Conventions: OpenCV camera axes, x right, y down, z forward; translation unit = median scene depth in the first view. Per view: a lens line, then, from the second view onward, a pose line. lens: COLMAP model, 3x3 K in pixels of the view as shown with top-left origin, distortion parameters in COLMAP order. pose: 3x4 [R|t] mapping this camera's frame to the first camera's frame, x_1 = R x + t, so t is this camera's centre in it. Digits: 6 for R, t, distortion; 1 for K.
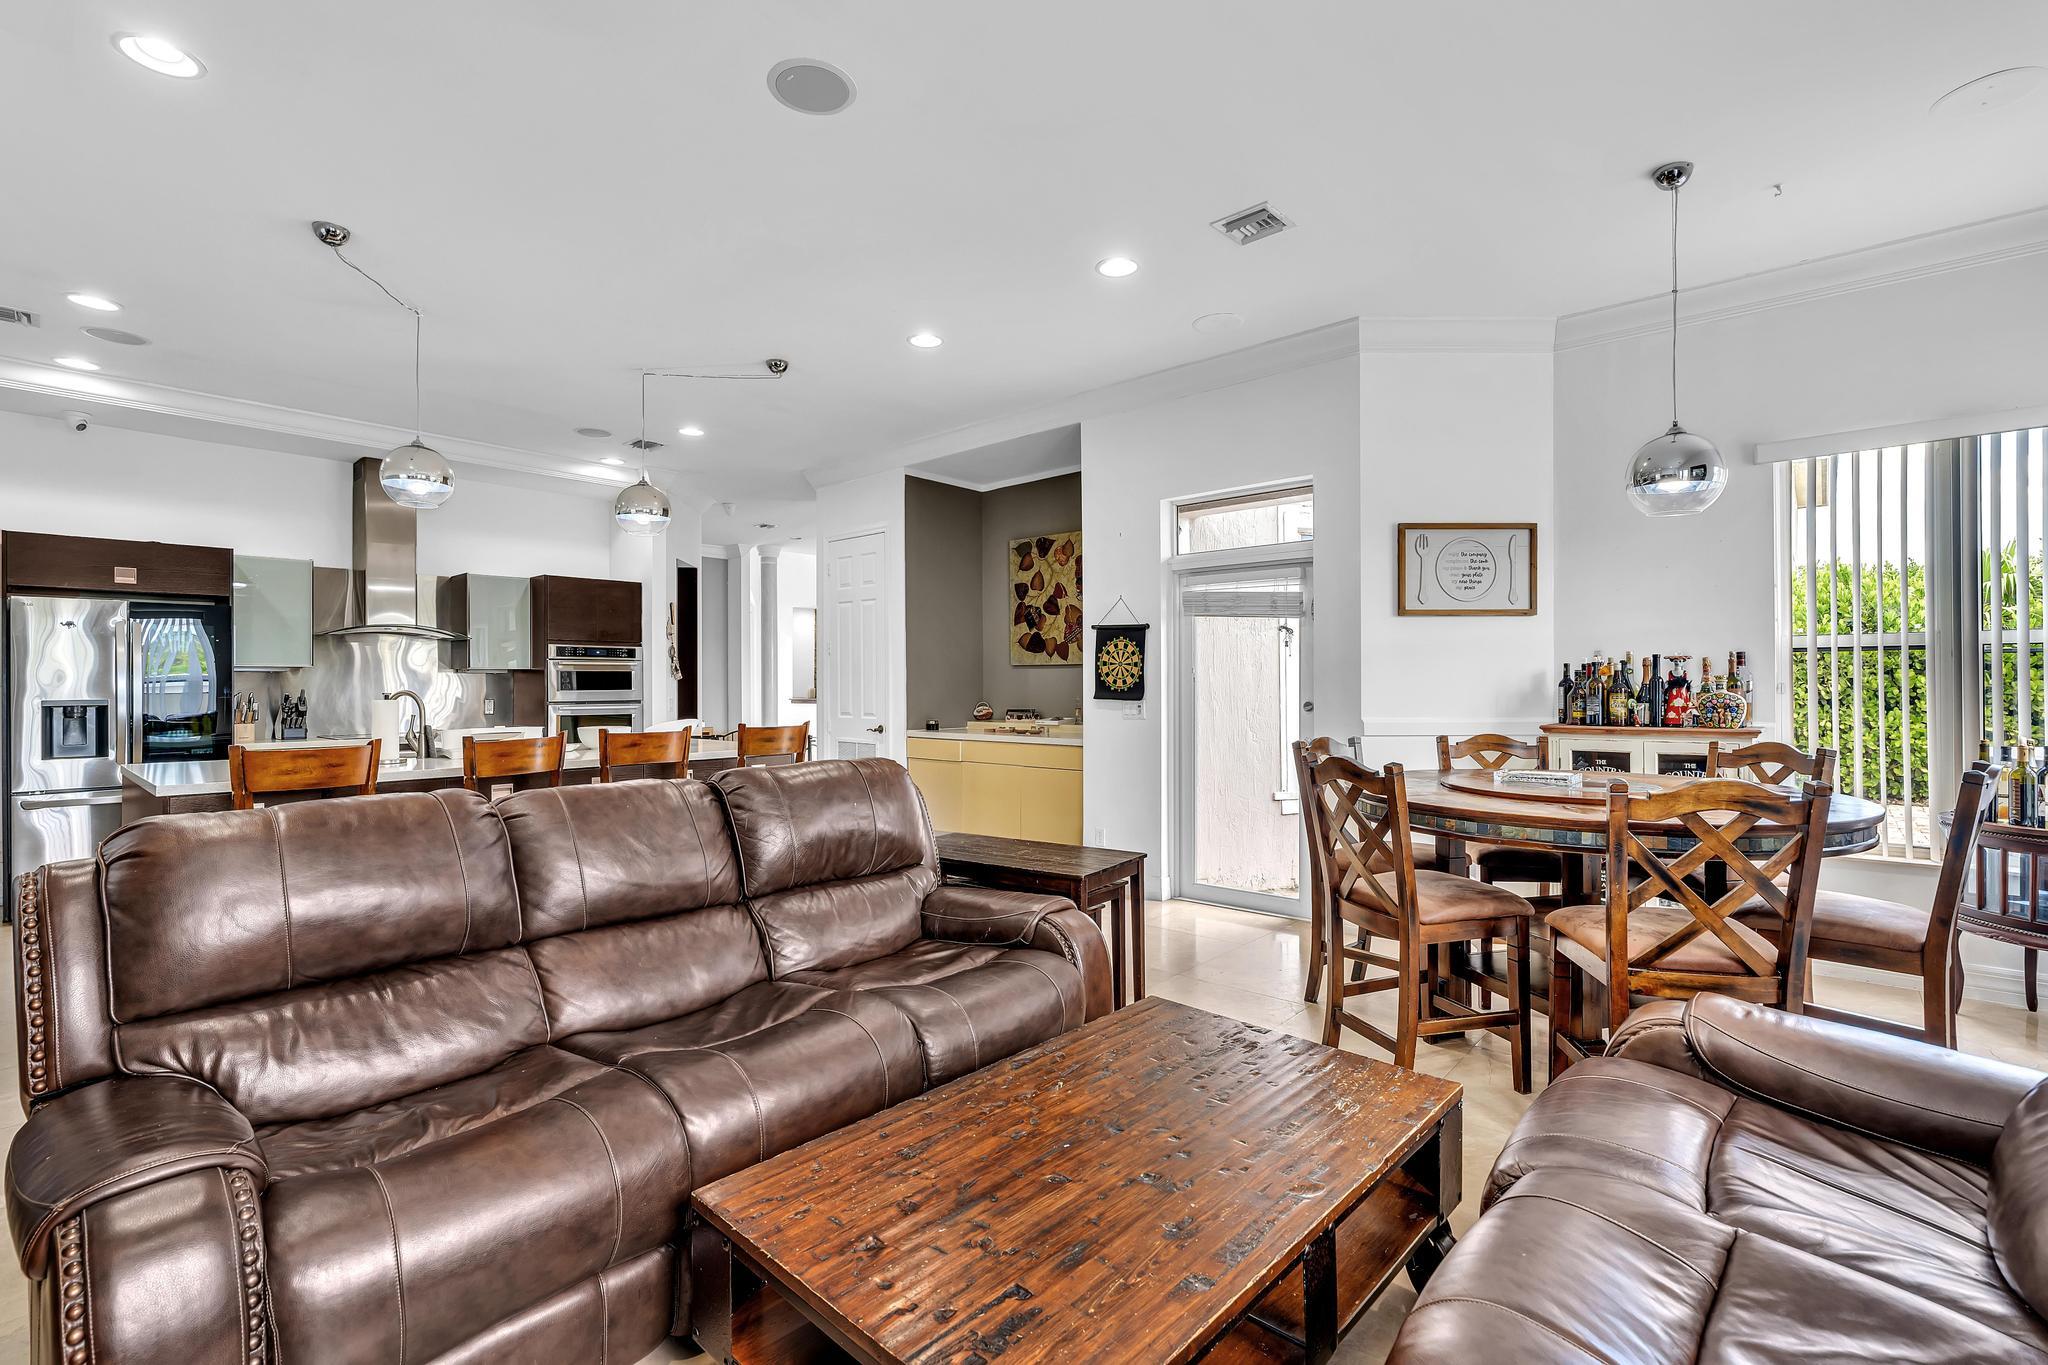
lens RADIAL K [[917.7, 0, 1032.6], [0, 917.7, 685.8], [0, 0, 1]] dist [0.001058, 0.000731]
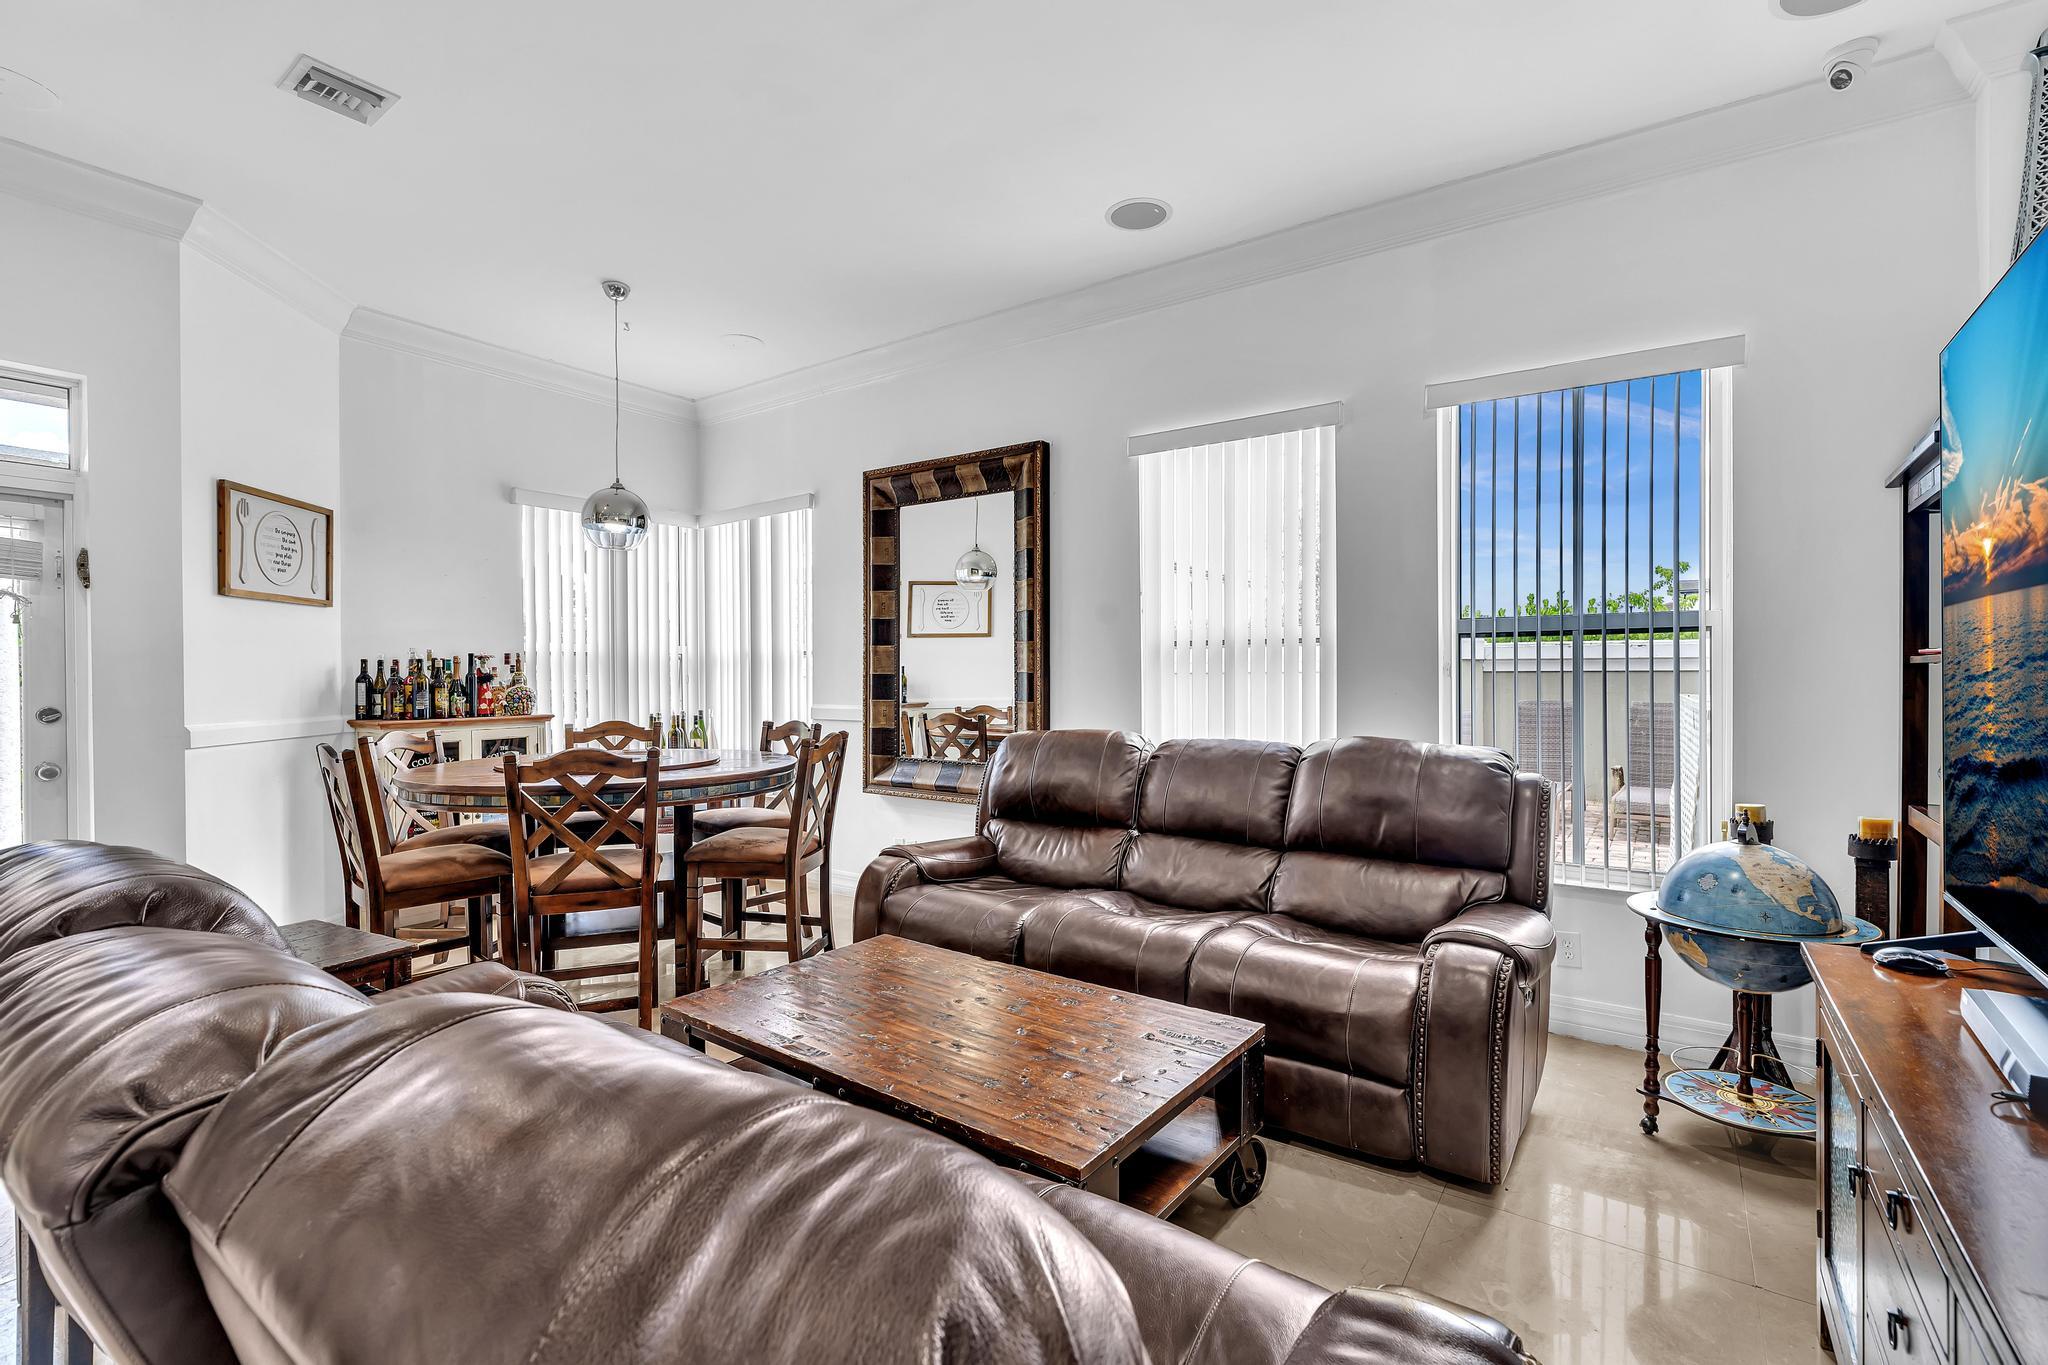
lens RADIAL K [[1014.3, 0, 969.9], [0, 1014.3, 675.1], [0, 0, 1]] dist [-0.000264, 0.000132]
pose [[-0.150162, 0.000858, 0.988661, -0.602944], [0.009822, 0.999952, 0.000624, -0.001922], [-0.988613, 0.009805, -0.150163, 0.531226]]
